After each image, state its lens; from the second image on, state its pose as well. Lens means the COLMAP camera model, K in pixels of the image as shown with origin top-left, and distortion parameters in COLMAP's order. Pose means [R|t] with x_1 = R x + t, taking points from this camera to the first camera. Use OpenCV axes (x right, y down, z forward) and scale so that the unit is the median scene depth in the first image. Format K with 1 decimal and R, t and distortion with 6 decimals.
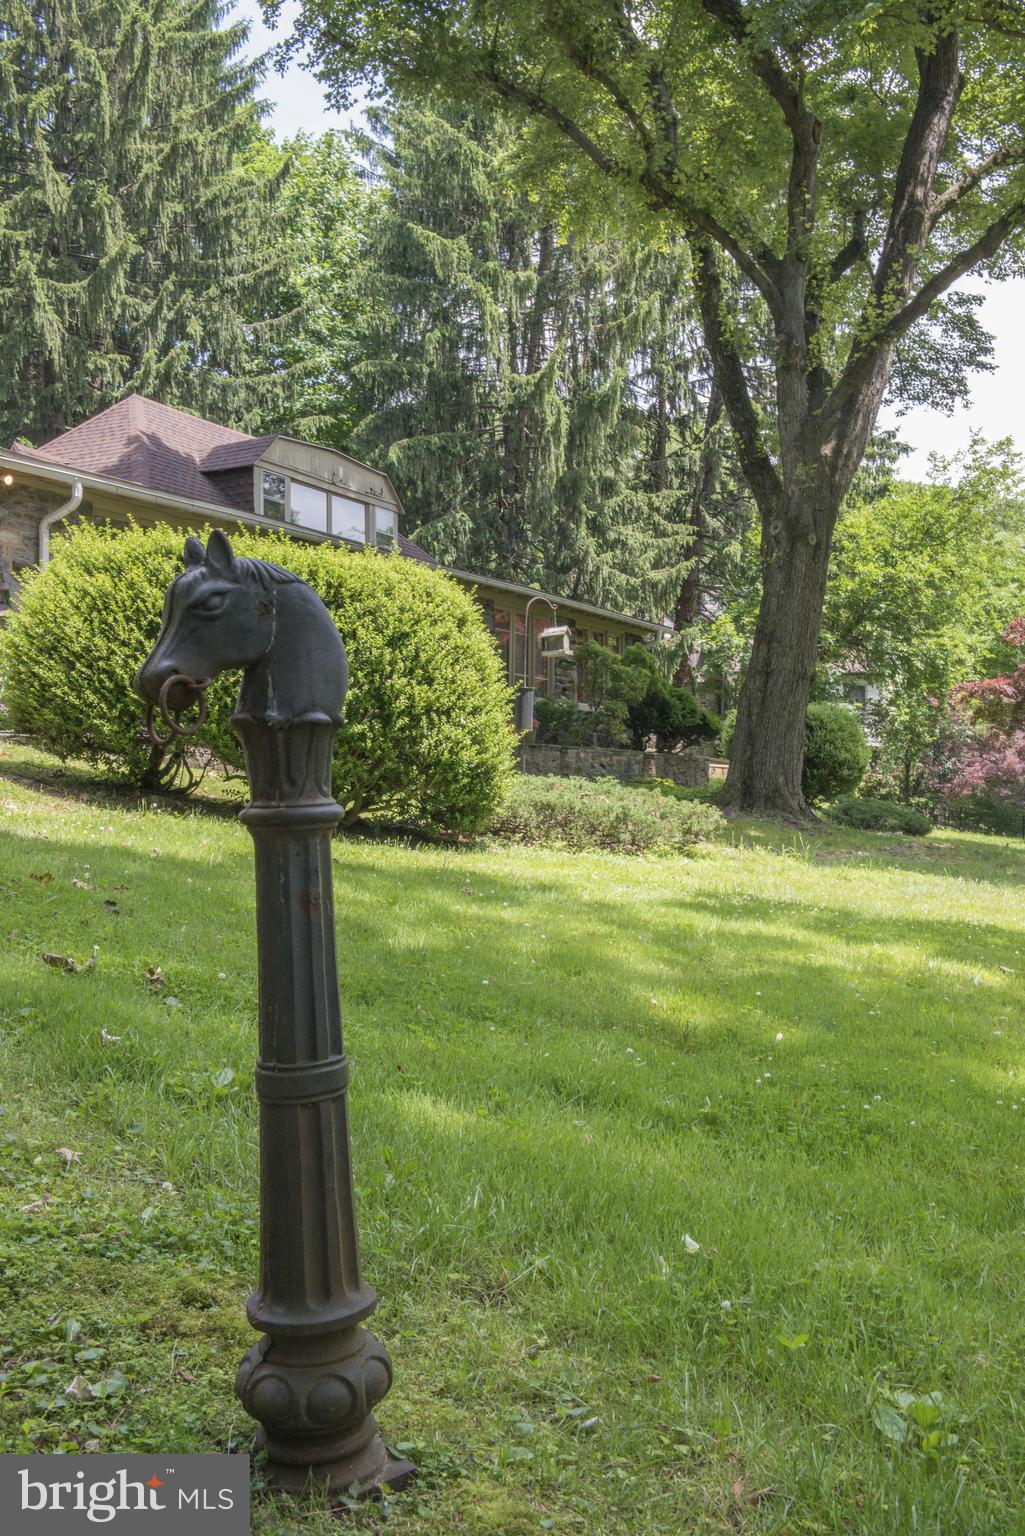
lens RADIAL K [[1382.2, 0, 512.5], [0, 1382.2, 768.0], [0, 0, 1]] dist [0.011478, -0.008352]
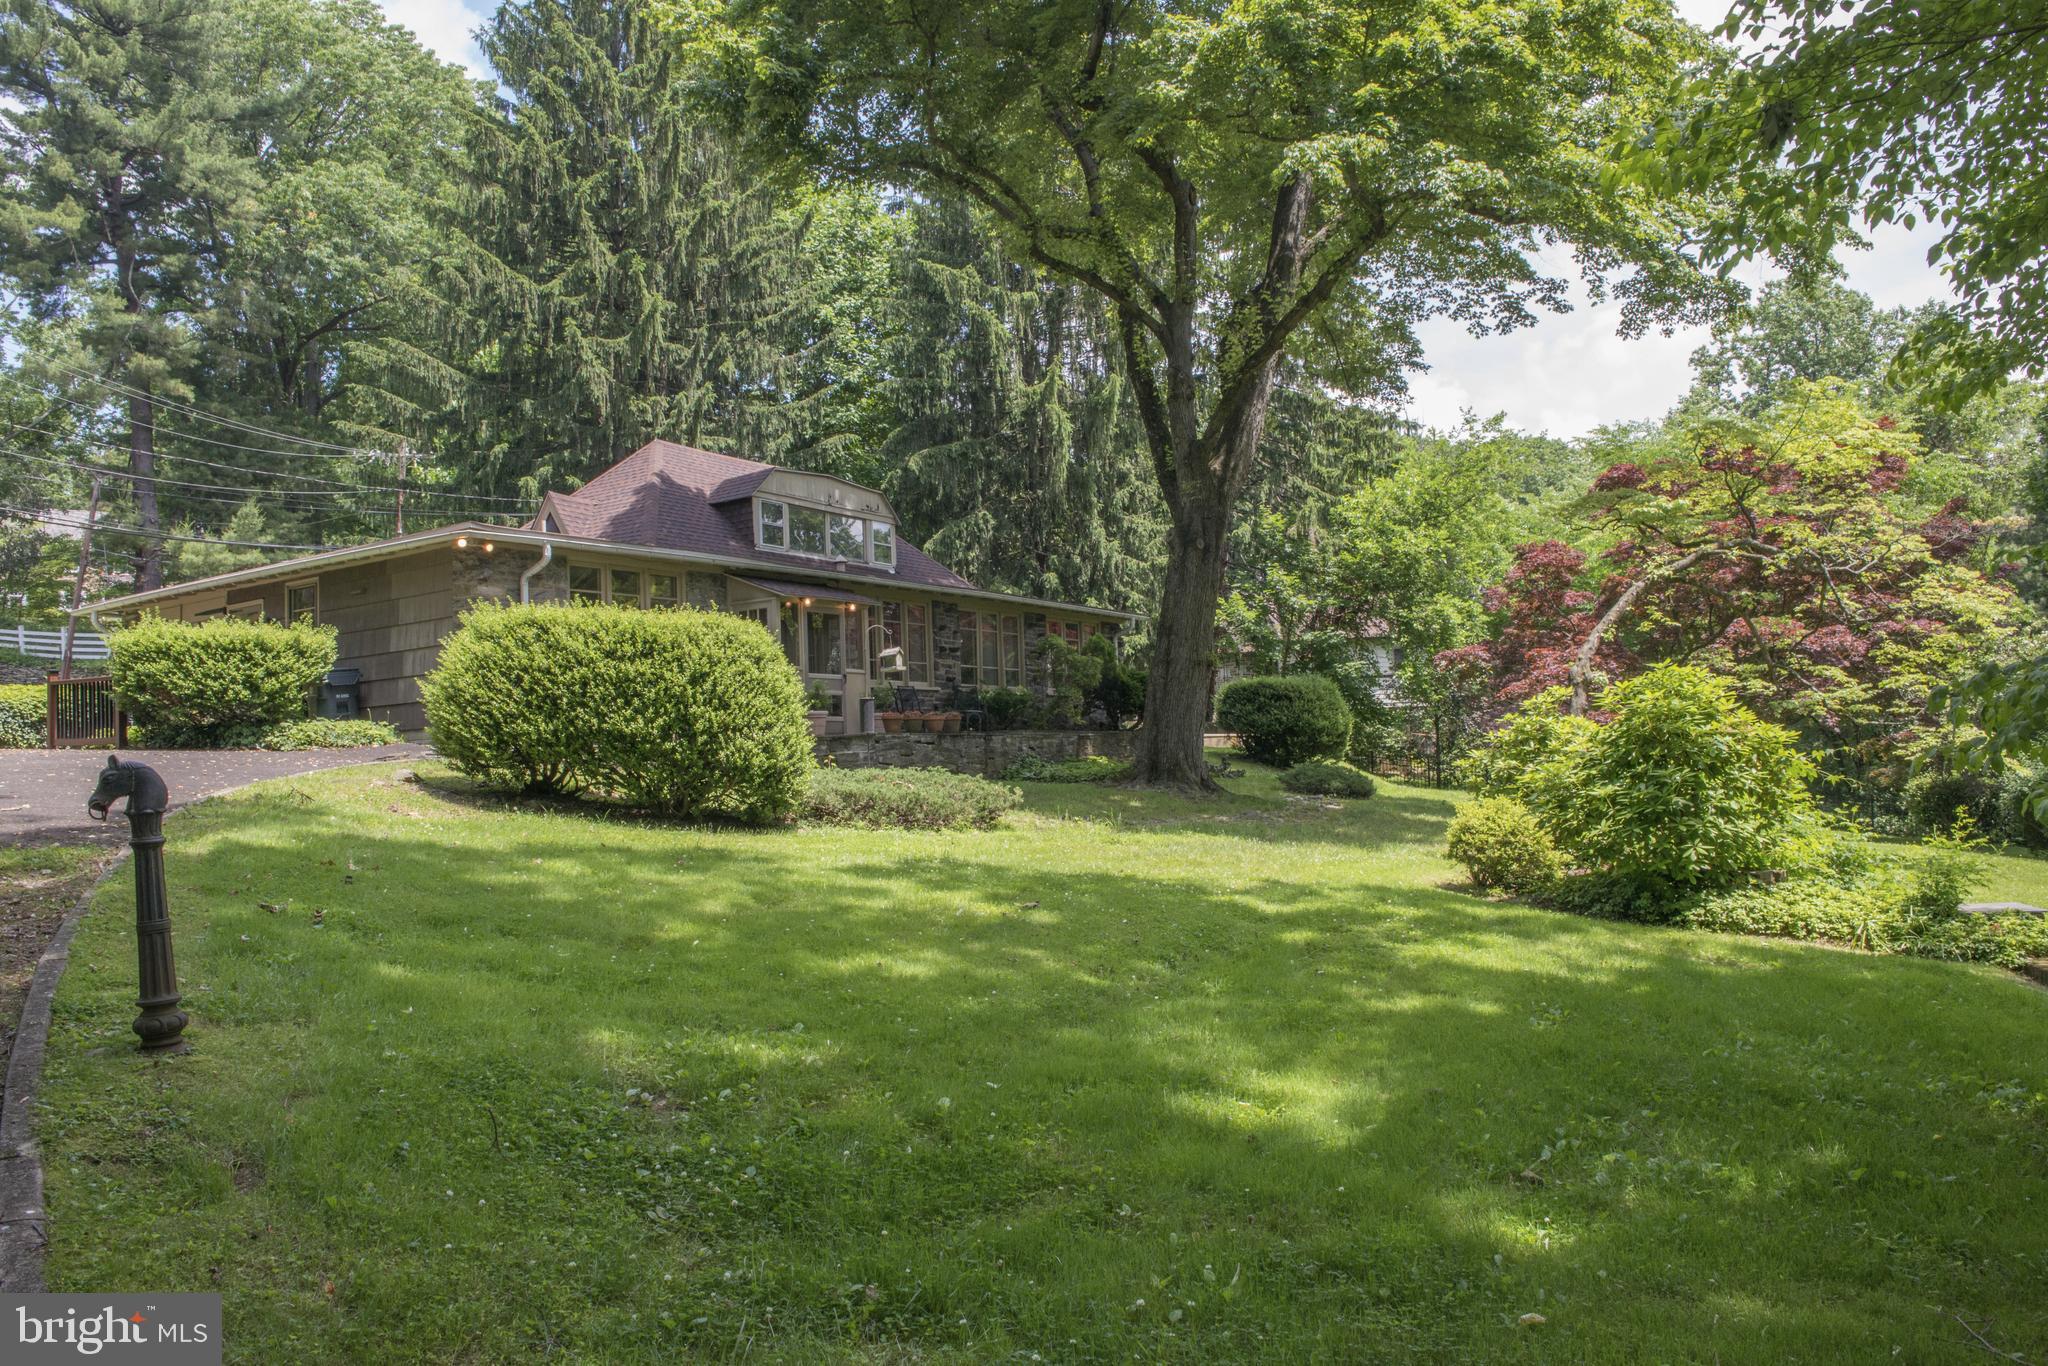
lens RADIAL K [[1376.6, 0, 1039.2], [0, 1376.6, 702.1], [0, 0, 1]] dist [-0.071437, 0.000946]
pose [[0.996690, -0.044025, -0.068340, 0.096370], [0.042178, 0.998711, -0.028244, -0.004932], [0.069495, 0.025268, 0.997262, -0.089166]]
